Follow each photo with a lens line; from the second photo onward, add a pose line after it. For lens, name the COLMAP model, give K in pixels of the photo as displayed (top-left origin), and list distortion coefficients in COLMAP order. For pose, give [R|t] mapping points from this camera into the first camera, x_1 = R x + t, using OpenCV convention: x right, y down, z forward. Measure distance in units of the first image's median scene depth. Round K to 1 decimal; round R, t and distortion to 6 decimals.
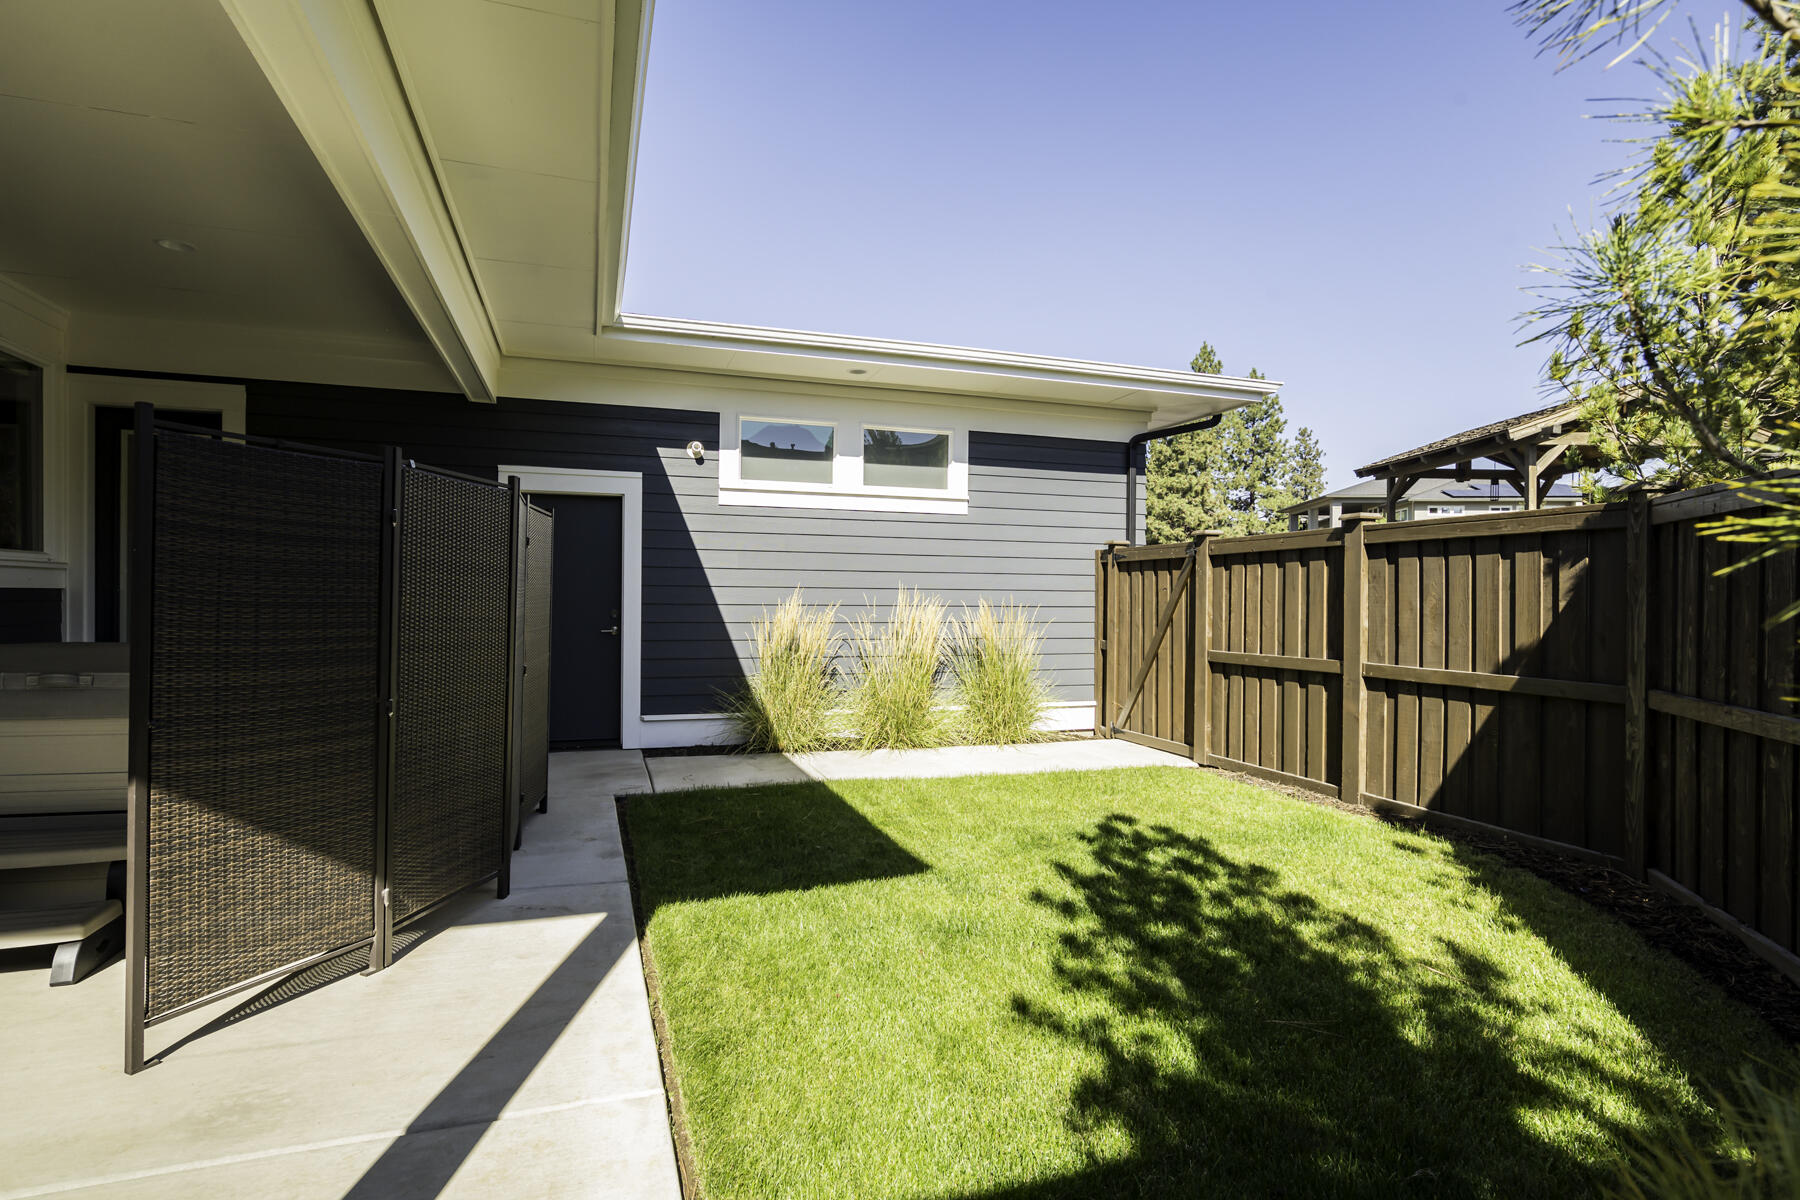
lens RADIAL K [[875.0, 0, 875.2], [0, 875.0, 603.3], [0, 0, 1]] dist [-0.003030, 0.000991]
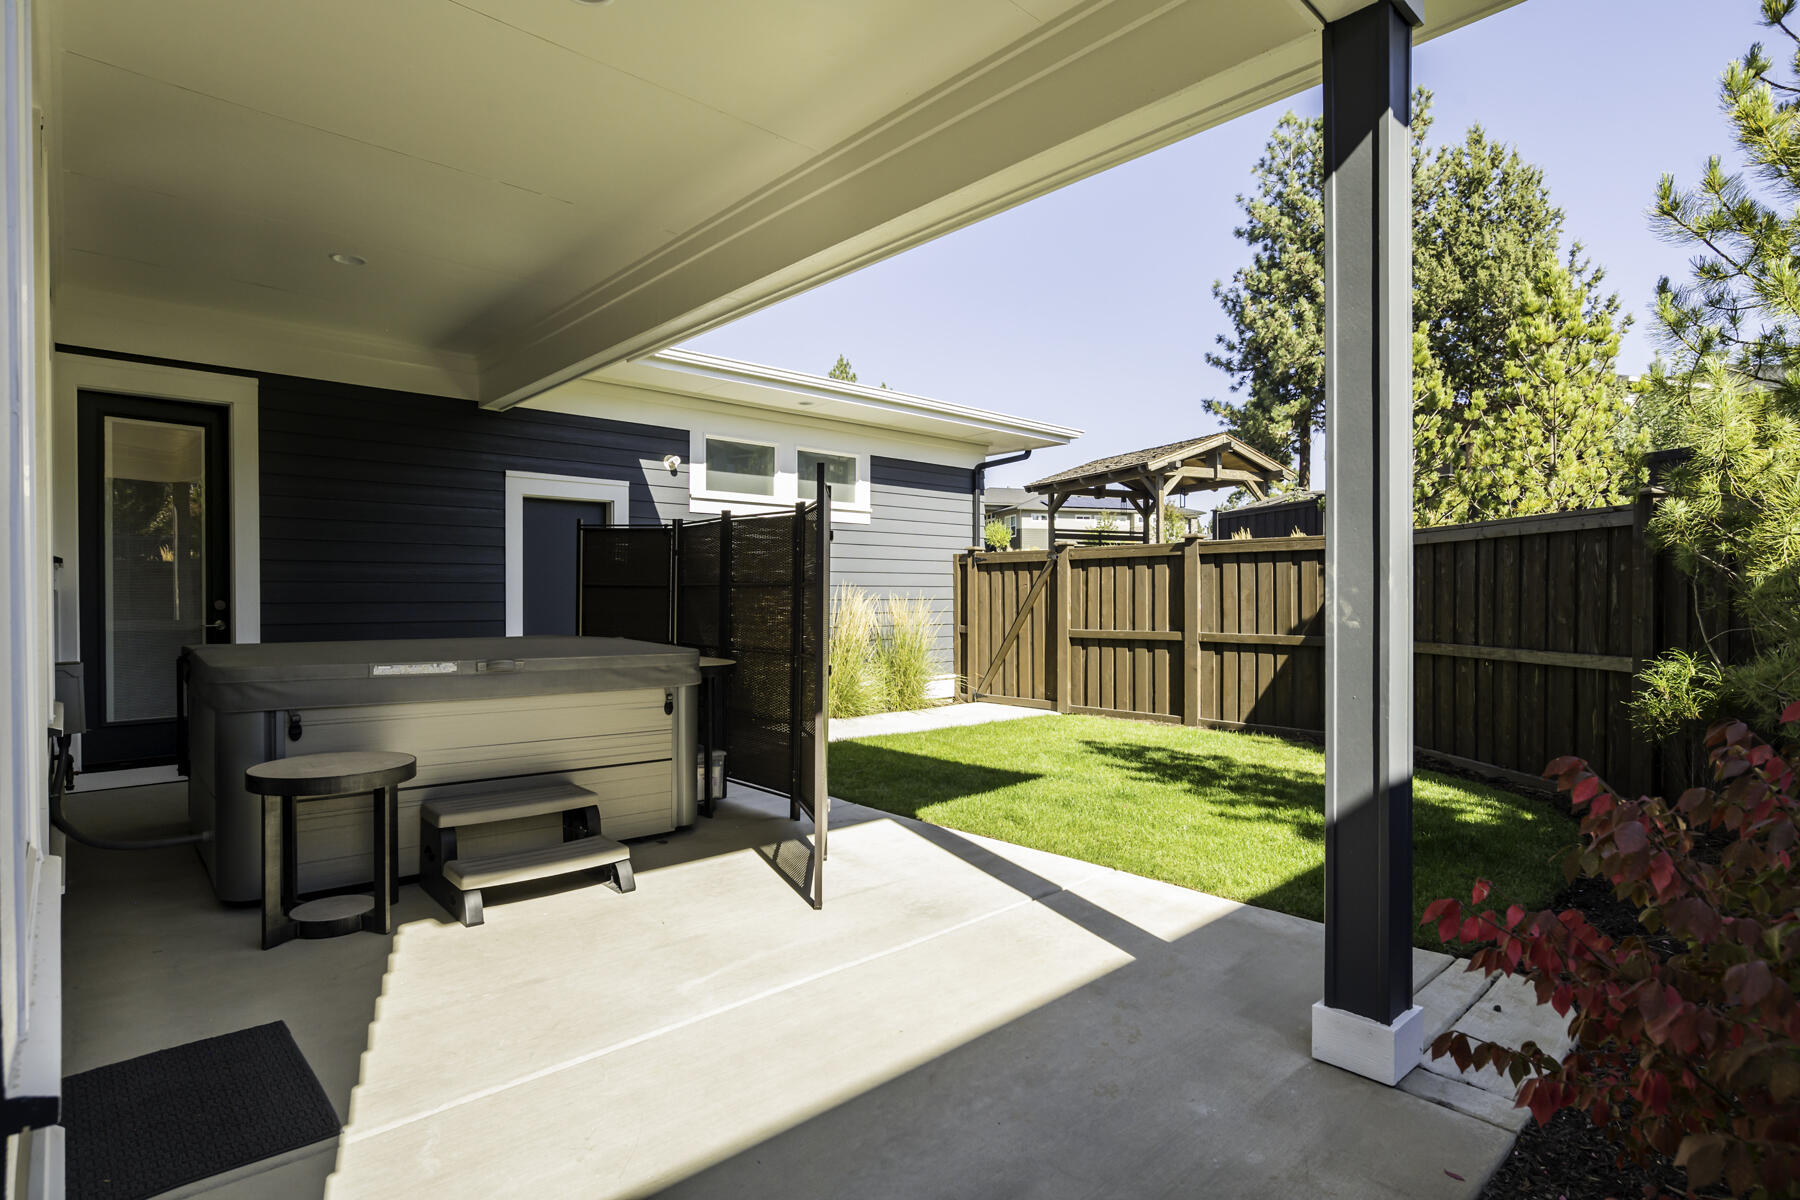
lens RADIAL K [[901.6, 0, 841.2], [0, 901.6, 600.6], [0, 0, 1]] dist [-0.000102, 0.000563]
pose [[0.921222, -0.012761, 0.388828, -0.462084], [0.012389, 0.999917, 0.003466, -0.000401], [-0.388840, 0.001624, 0.921304, -0.148582]]
